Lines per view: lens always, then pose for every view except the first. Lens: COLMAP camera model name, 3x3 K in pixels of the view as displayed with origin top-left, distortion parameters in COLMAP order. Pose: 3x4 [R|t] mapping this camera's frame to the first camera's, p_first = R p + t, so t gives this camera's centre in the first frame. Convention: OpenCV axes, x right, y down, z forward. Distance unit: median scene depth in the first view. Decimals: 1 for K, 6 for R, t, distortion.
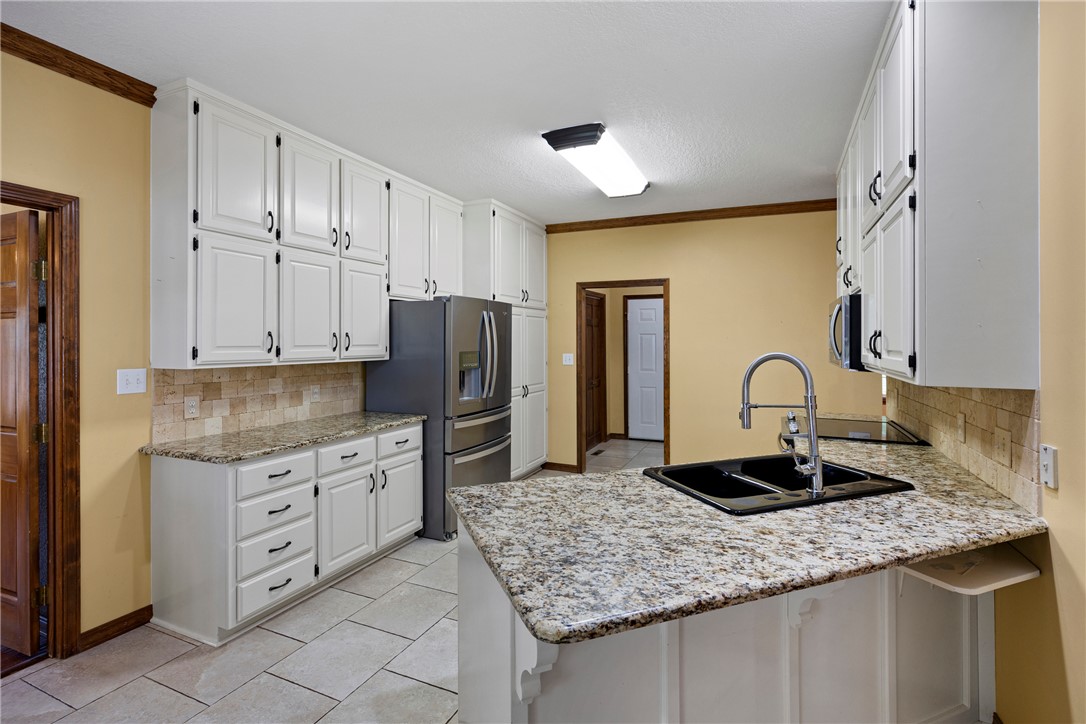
lens RADIAL K [[495.8, 0, 550.1], [0, 495.8, 339.7], [0, 0, 1]] dist [0.001084, 0.002431]
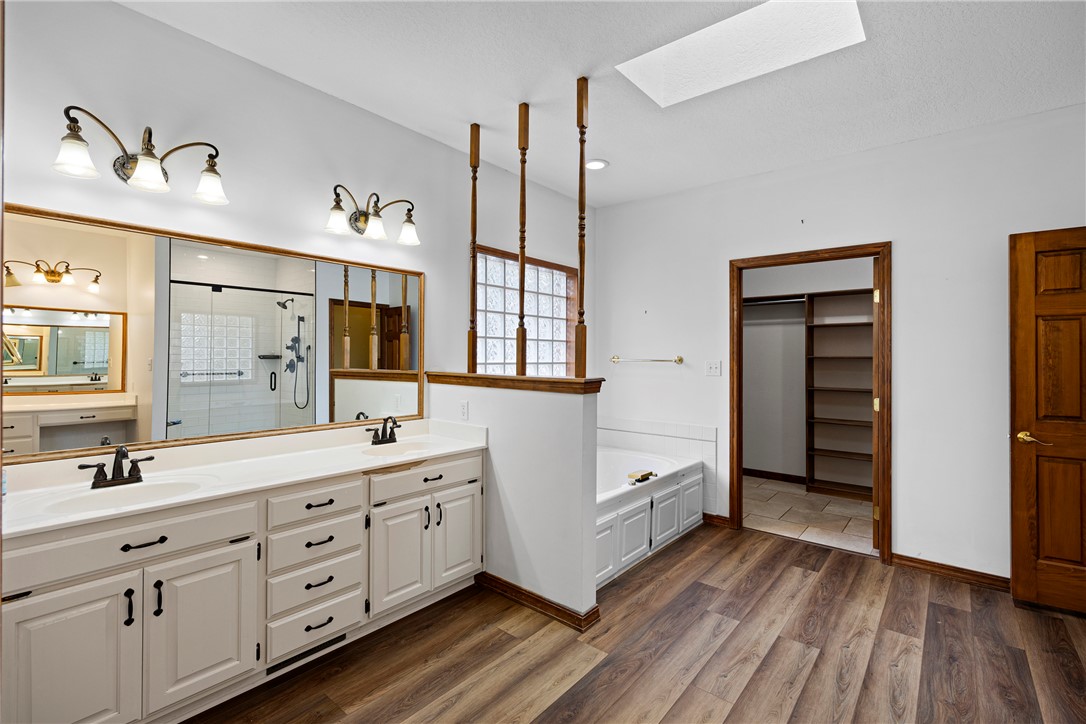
lens RADIAL K [[495.8, 0, 543.0], [0, 495.8, 361.7], [0, 0, 1]] dist [0.001084, 0.002431]
pose [[0.966510, 0.003215, -0.256607, 0.087287], [-0.002413, 0.999991, 0.003443, -0.000931], [0.256616, -0.002708, 0.966510, 0.182284]]
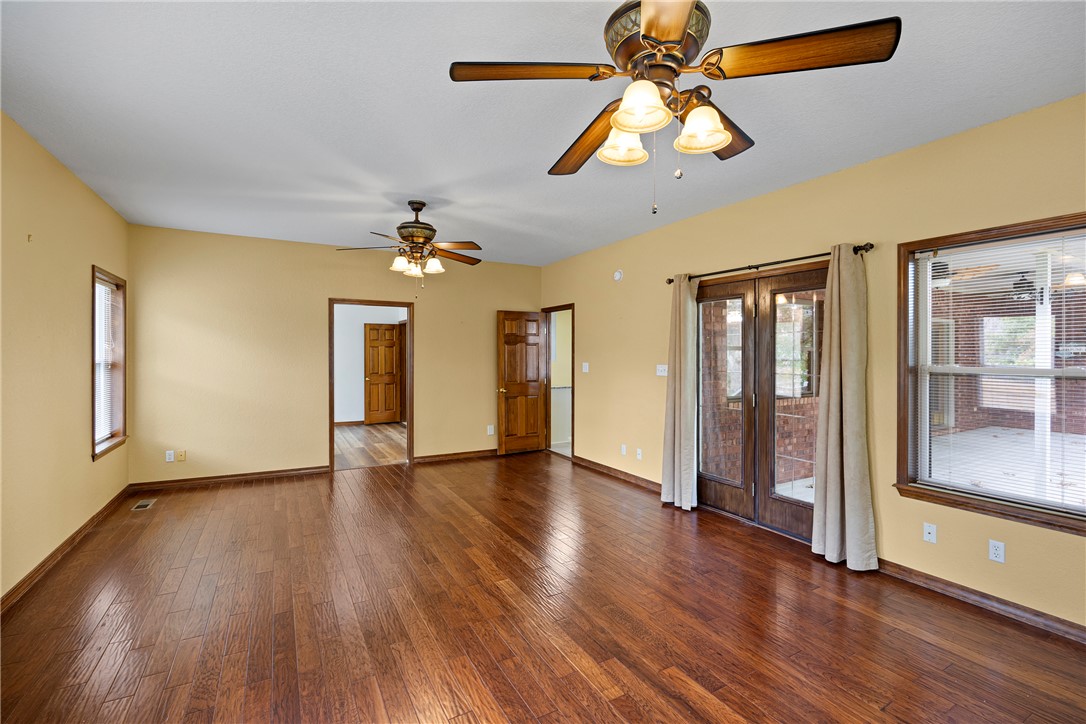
lens RADIAL K [[495.8, 0, 542.4], [0, 495.8, 361.0], [0, 0, 1]] dist [0.001084, 0.002431]
pose [[0.659506, 0.000496, 0.751699, -0.826150], [-0.002617, 0.999995, 0.001637, 0.013018], [-0.751695, -0.003047, 0.659504, -1.441823]]
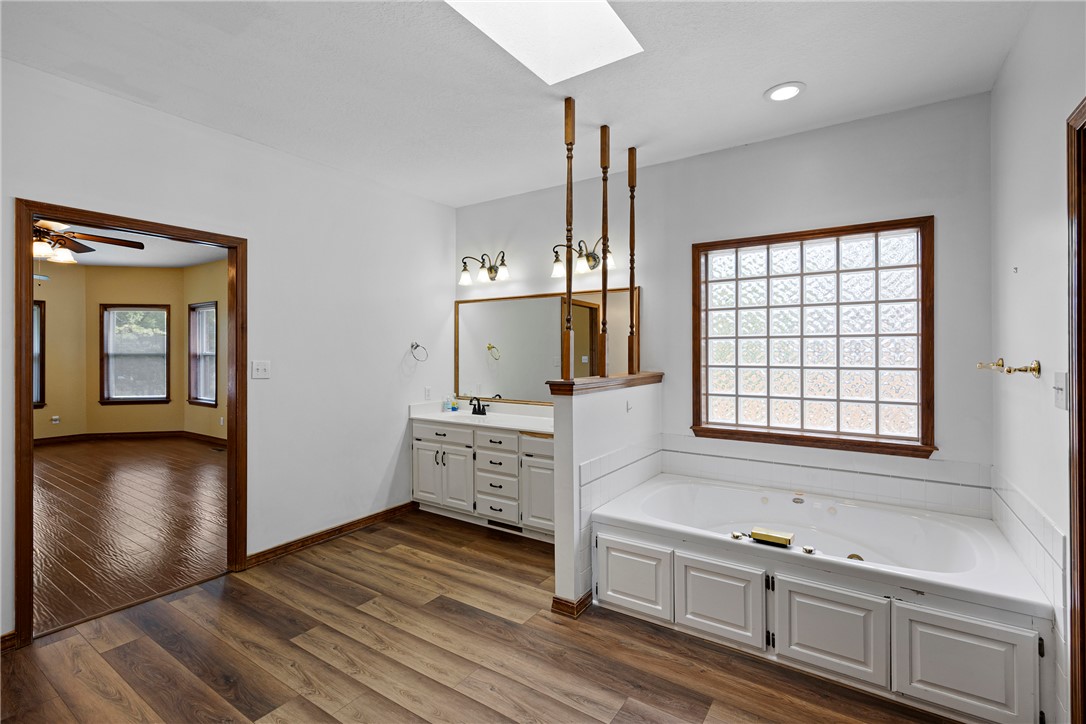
lens RADIAL K [[495.8, 0, 544.2], [0, 495.8, 354.3], [0, 0, 1]] dist [0.001084, 0.002431]
pose [[-0.163641, 0.001521, -0.986519, 0.983795], [-0.000112, 0.999999, 0.001561, -0.024021], [0.986520, 0.000365, -0.163640, 1.310841]]
